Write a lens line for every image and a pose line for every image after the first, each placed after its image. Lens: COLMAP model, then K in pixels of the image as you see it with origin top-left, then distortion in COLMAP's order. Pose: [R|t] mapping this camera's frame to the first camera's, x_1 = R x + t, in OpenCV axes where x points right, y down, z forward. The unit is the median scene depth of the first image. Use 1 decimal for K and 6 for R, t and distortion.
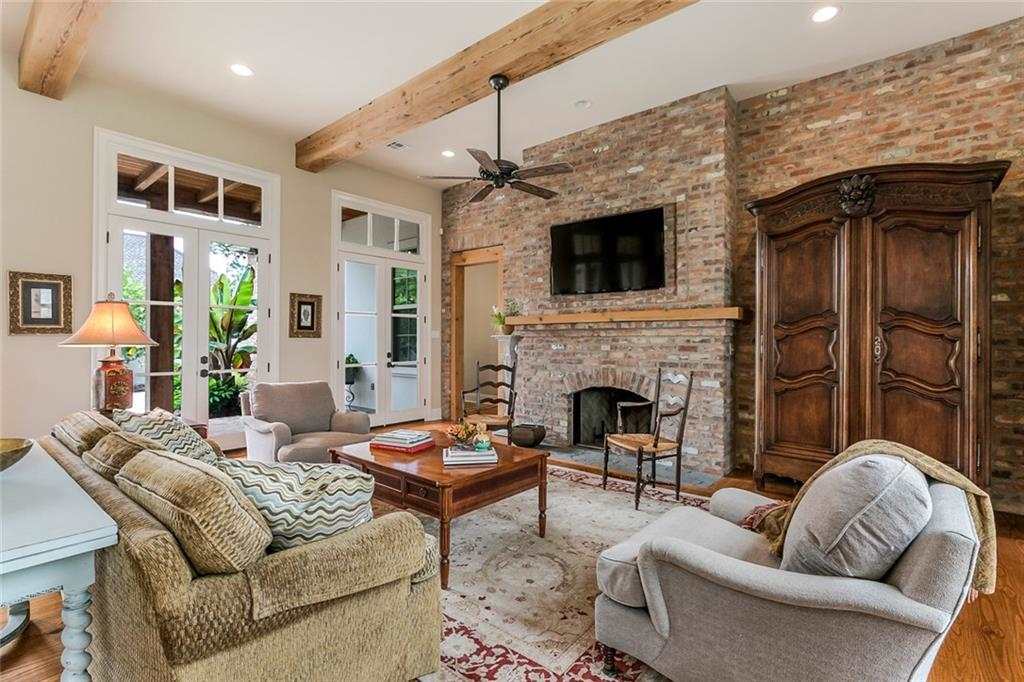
lens RADIAL K [[472.0, 0, 512.0], [0, 472.0, 341.0], [0, 0, 1]] dist [-0.002388, 0.000141]
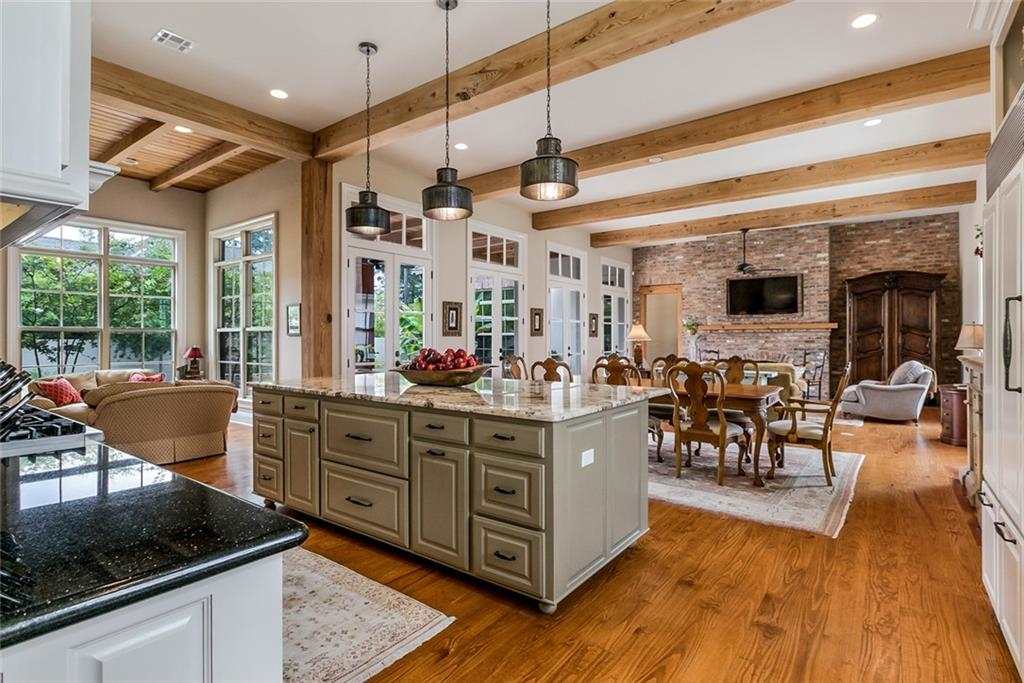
lens RADIAL K [[500.1, 0, 497.8], [0, 500.1, 338.6], [0, 0, 1]] dist [-0.000923, -0.000579]
pose [[0.999273, -0.003344, 0.037966, -1.191785], [0.003424, 0.999992, -0.002051, 0.002217], [-0.037959, 0.002179, 0.999277, -1.287257]]
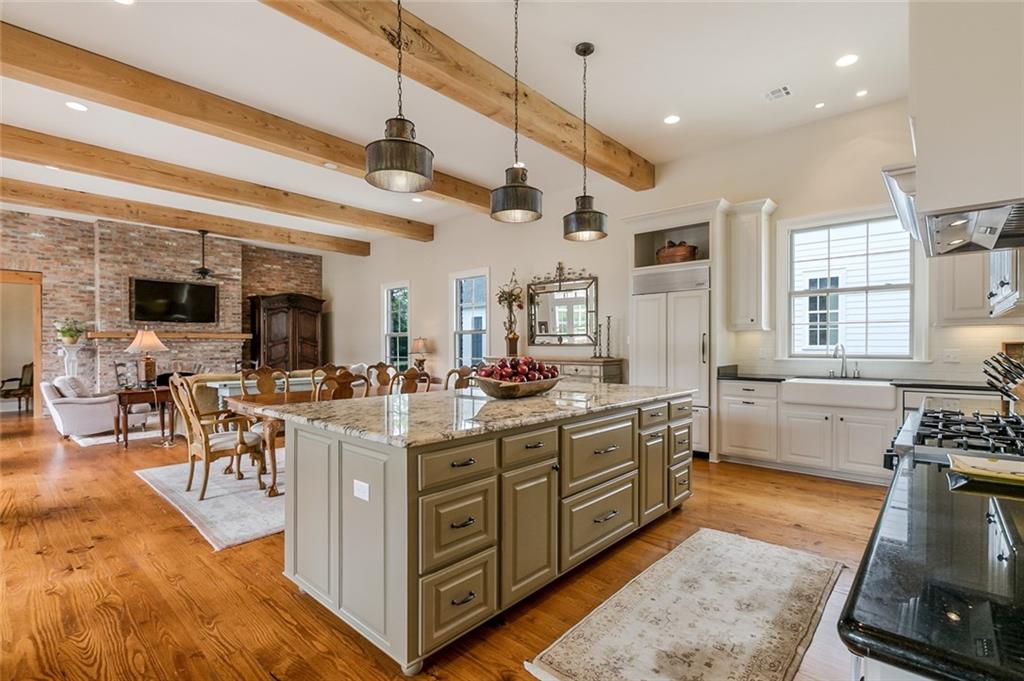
lens RADIAL K [[487.1, 0, 530.5], [0, 487.1, 347.6], [0, 0, 1]] dist [-0.000599, 0.000195]
pose [[0.014132, -0.004947, 0.999888, -1.999970], [0.007734, 0.999958, 0.004839, -0.000077], [-0.999870, 0.007665, 0.014169, -0.500322]]
